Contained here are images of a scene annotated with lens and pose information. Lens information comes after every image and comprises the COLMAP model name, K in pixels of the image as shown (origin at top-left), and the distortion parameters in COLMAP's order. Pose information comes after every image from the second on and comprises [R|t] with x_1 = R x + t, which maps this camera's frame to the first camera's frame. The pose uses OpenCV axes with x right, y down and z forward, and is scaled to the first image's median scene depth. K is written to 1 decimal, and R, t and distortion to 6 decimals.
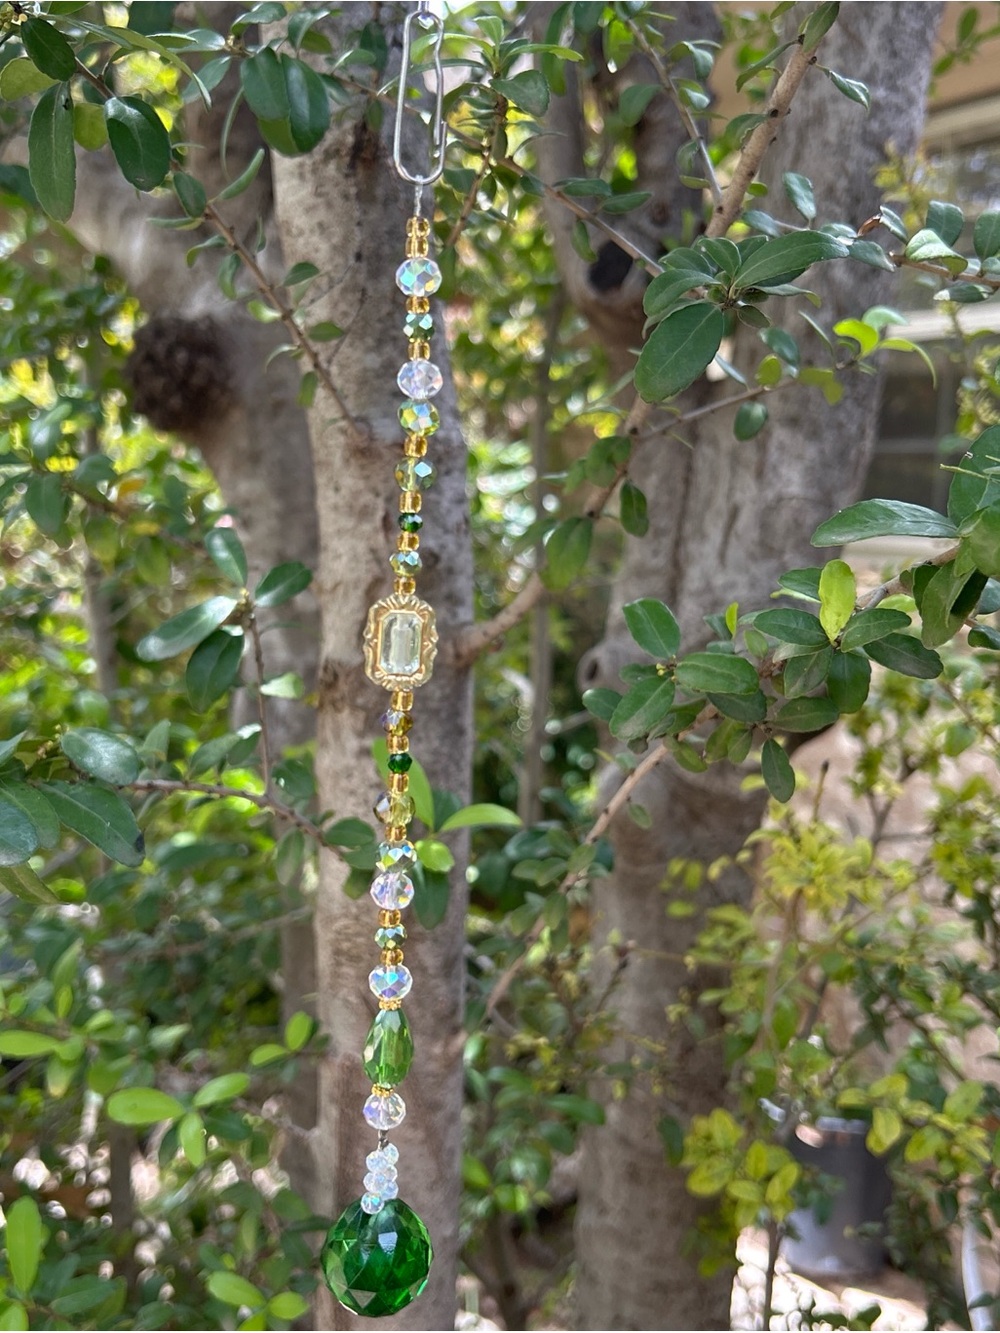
lens RADIAL K [[1372.0, 0, 497.3], [0, 1372.0, 664.4], [0, 0, 1]] dist [0.175578, -0.482211]
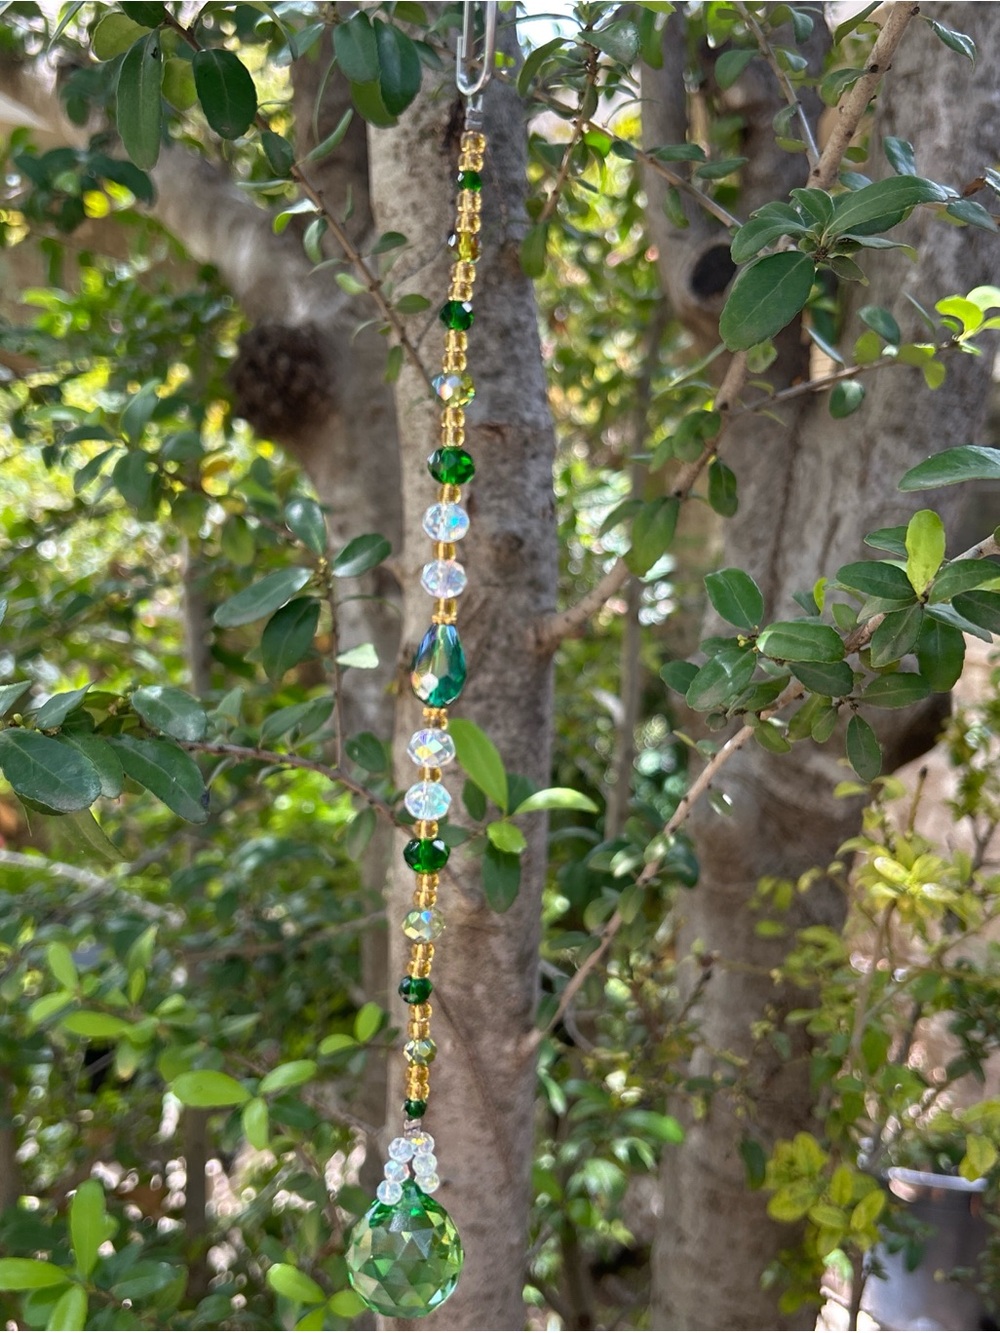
lens RADIAL K [[1375.4, 0, 507.6], [0, 1375.4, 663.9], [0, 0, 1]] dist [0.163863, -0.427853]
pose [[0.997435, 0.026487, -0.066492, 0.014208], [-0.028470, 0.999172, -0.029061, 0.037906], [0.065667, 0.030880, 0.997364, 0.018849]]
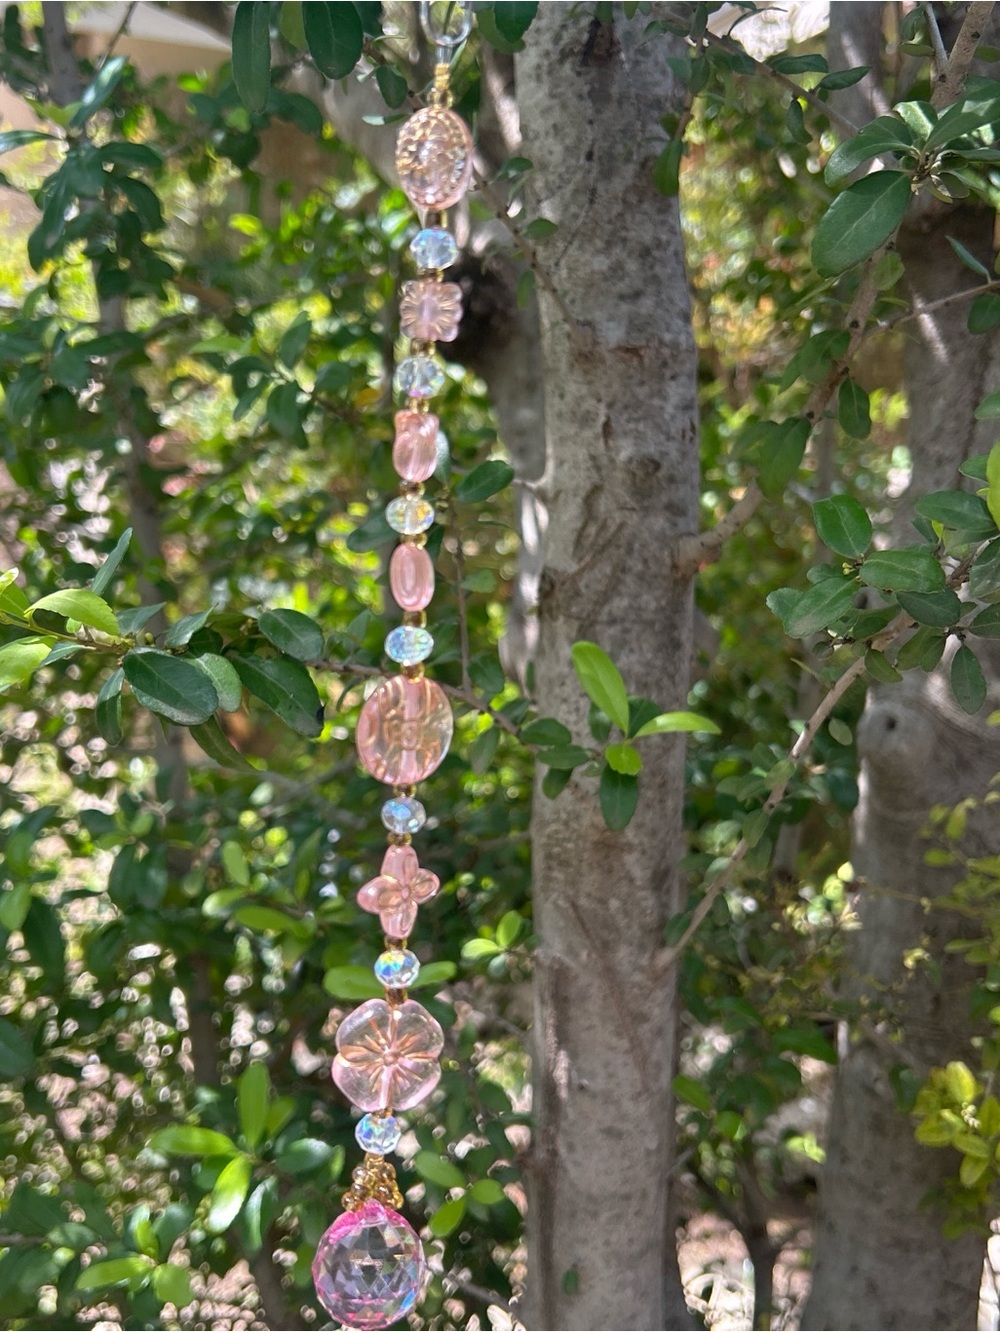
lens RADIAL K [[1379.5, 0, 500.0], [0, 1379.5, 666.5], [0, 0, 1]] dist [0.135954, -0.372082]
pose [[0.972379, 0.047386, -0.228549, 0.078127], [-0.039480, 0.998457, 0.039045, 0.030978], [0.230046, -0.028944, 0.972749, 0.008805]]
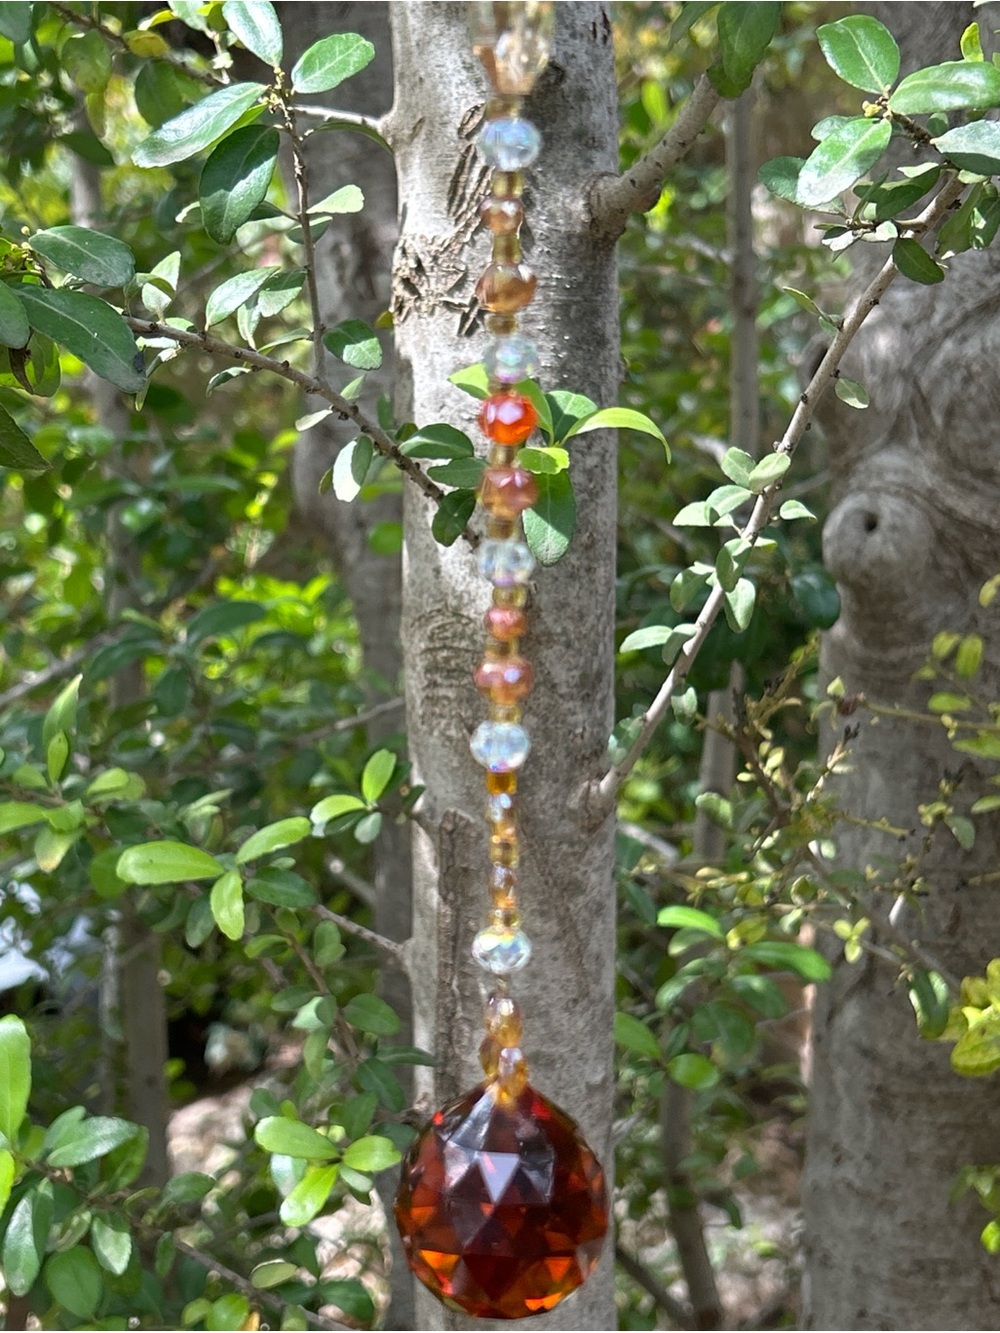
lens RADIAL K [[2082.7, 0, 502.5], [0, 2082.7, 669.0], [0, 0, 1]] dist [0.260230, -0.984746]
pose [[0.994941, -0.010013, -0.099958, 0.028267], [0.014857, 0.998745, 0.047837, 0.164486], [0.099354, -0.049080, 0.993841, -0.058391]]
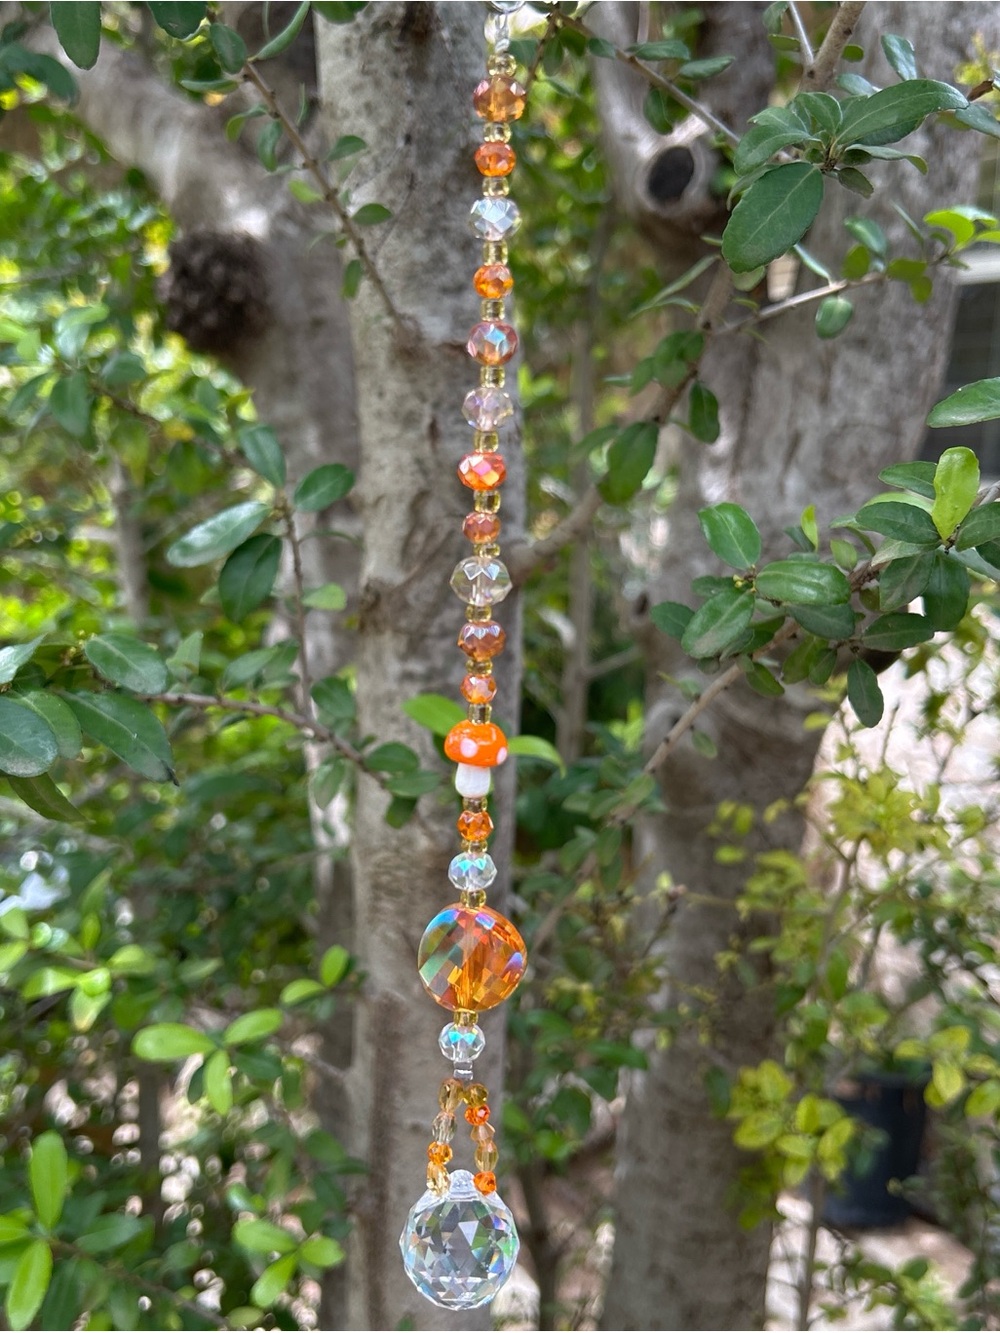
lens RADIAL K [[1379.5, 0, 500.0], [0, 1379.5, 666.5], [0, 0, 1]] dist [0.135954, -0.372082]
pose [[0.999647, 0.015872, -0.021305, -0.012750], [-0.015085, 0.999216, 0.036595, 0.021120], [0.021869, -0.036261, 0.999103, 0.057668]]
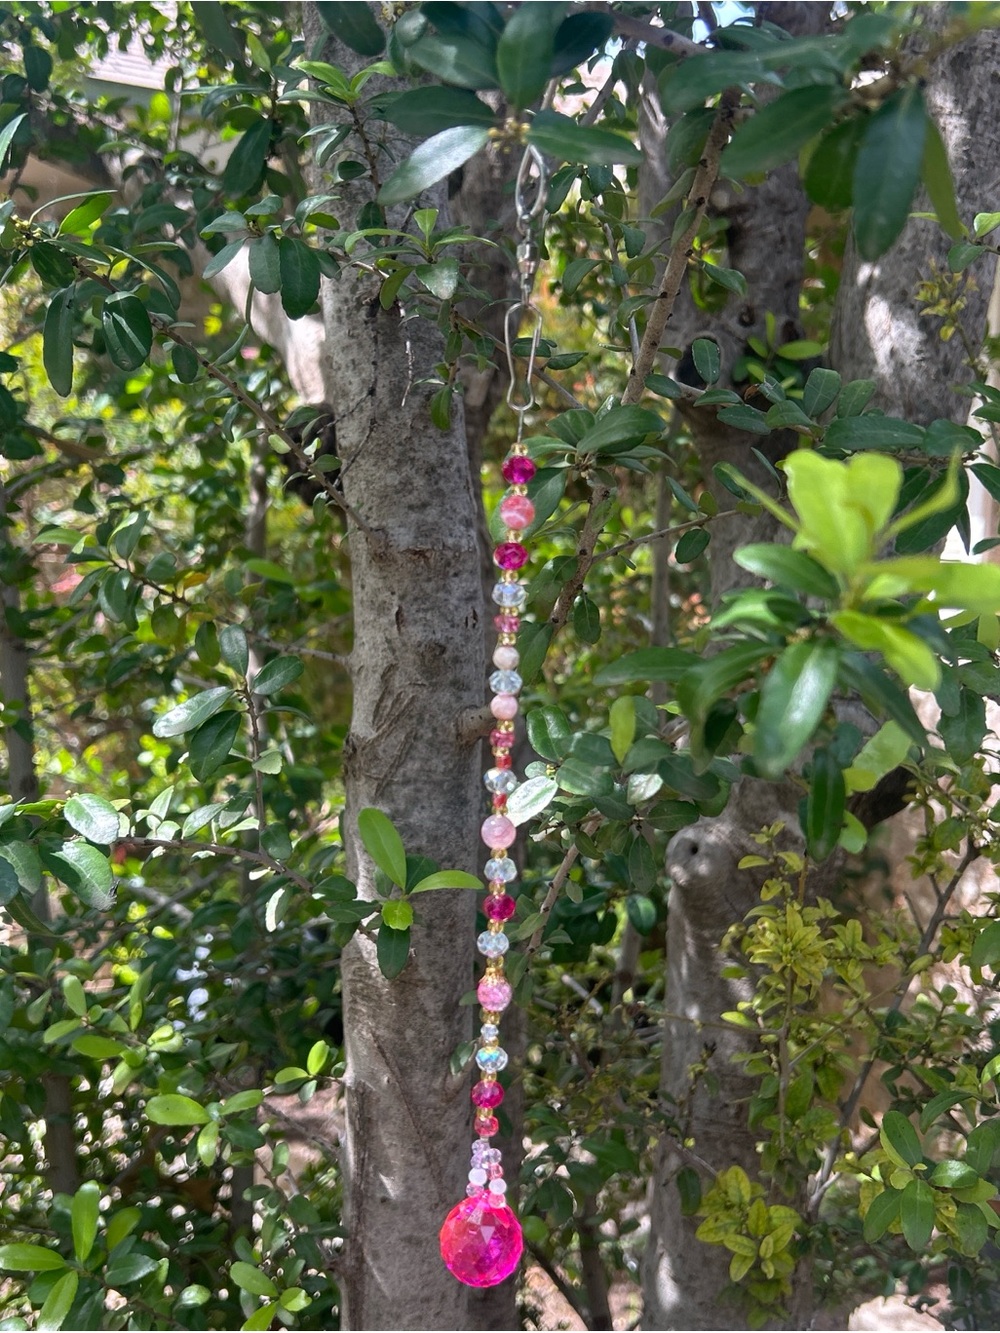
lens RADIAL K [[1363.5, 0, 501.3], [0, 1363.5, 661.5], [0, 0, 1]] dist [0.256253, -0.833551]
pose [[0.984807, 0.036504, -0.169771, 0.192975], [-0.041064, 0.998882, -0.023428, -0.041773], [0.168726, 0.030043, 0.985205, -0.105792]]
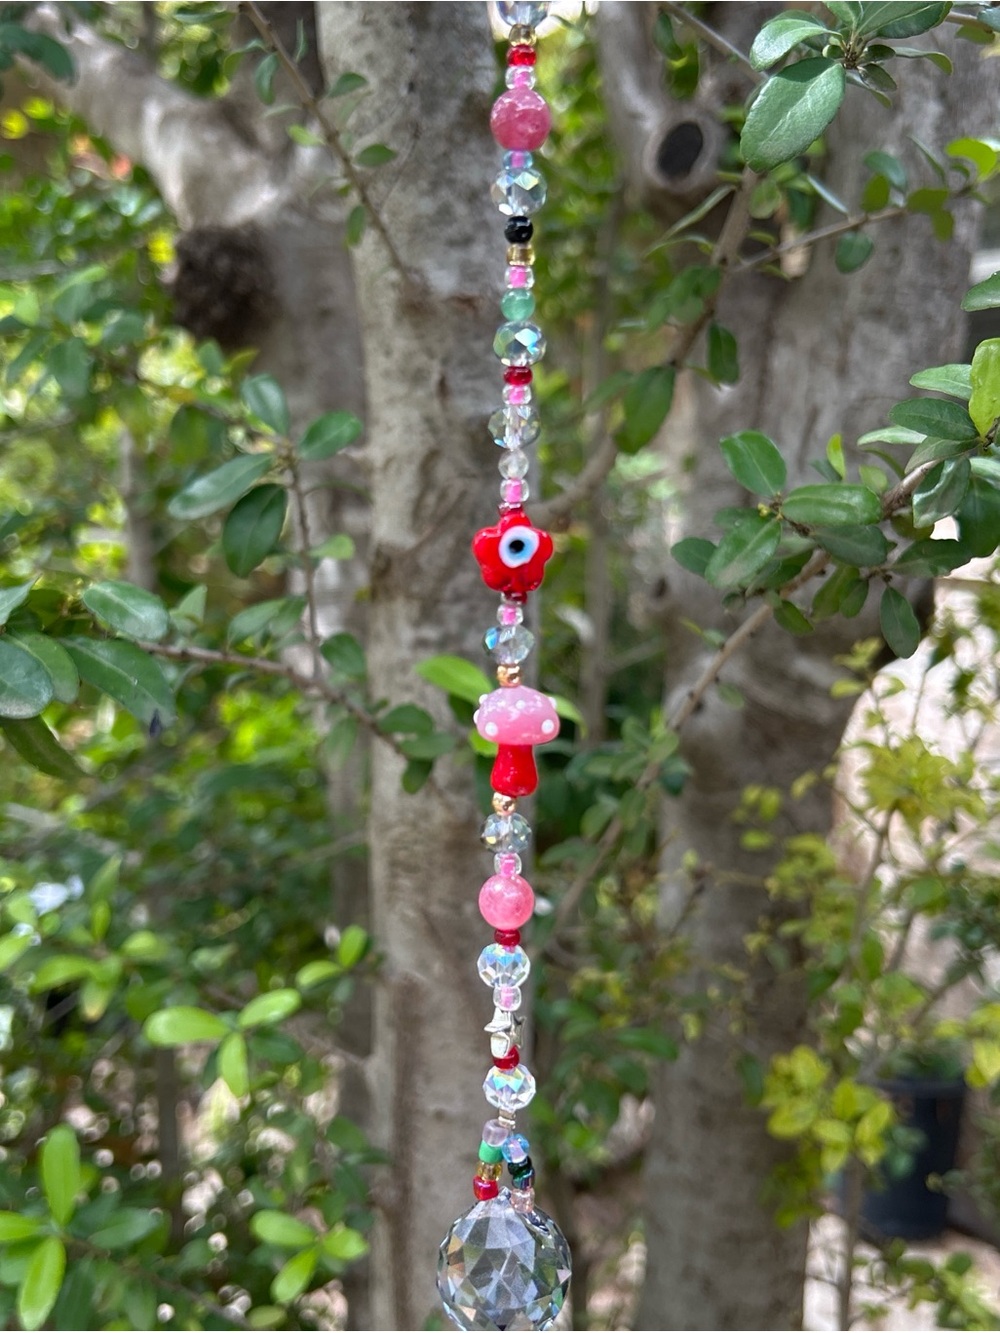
lens RADIAL K [[1381.3, 0, 502.4], [0, 1381.3, 660.1], [0, 0, 1]] dist [0.140065, -0.389566]
pose [[0.999464, -0.005133, -0.032340, -0.012450], [0.005656, 0.999854, 0.016107, 0.060119], [0.032253, -0.016281, 0.999347, 0.084578]]
